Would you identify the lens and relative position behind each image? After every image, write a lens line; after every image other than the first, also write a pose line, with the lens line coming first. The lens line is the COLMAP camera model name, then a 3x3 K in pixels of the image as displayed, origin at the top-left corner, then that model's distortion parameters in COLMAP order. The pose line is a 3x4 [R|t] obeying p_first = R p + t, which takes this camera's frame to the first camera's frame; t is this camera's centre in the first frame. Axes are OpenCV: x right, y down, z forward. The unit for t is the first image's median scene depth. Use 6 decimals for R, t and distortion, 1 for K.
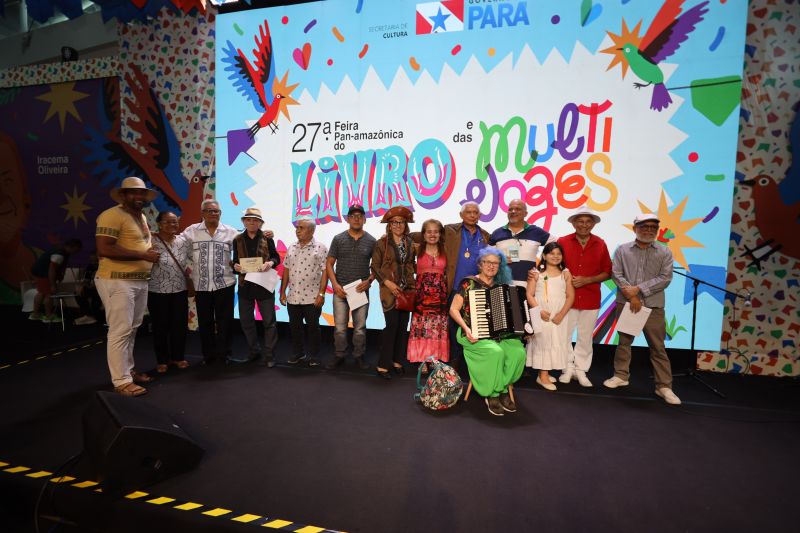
lens RADIAL K [[363.2, 0, 398.9], [0, 363.2, 281.0], [0, 0, 1]] dist [-0.044197, 0.011857]
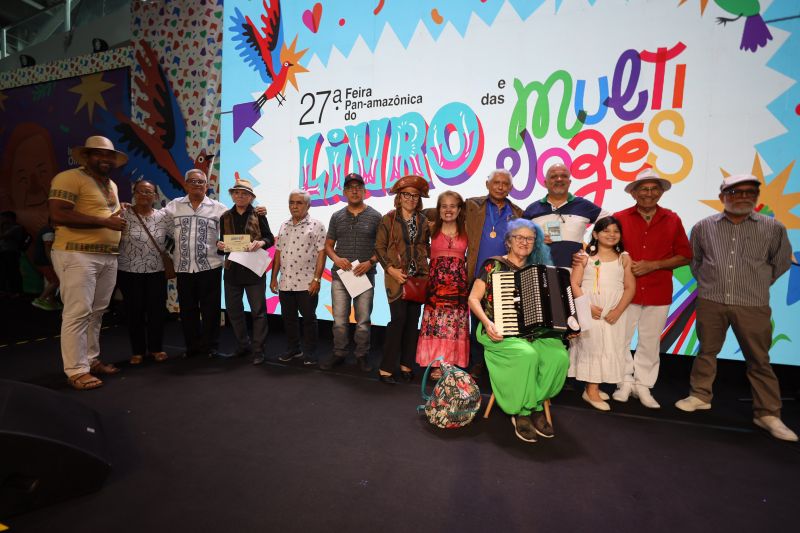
lens RADIAL K [[363.2, 0, 398.9], [0, 363.2, 281.0], [0, 0, 1]] dist [-0.044197, 0.011857]
pose [[0.994415, 0.021346, -0.103360, 0.060939], [-0.023415, 0.999548, -0.018850, 0.048982], [0.102911, 0.021165, 0.994465, 0.176803]]
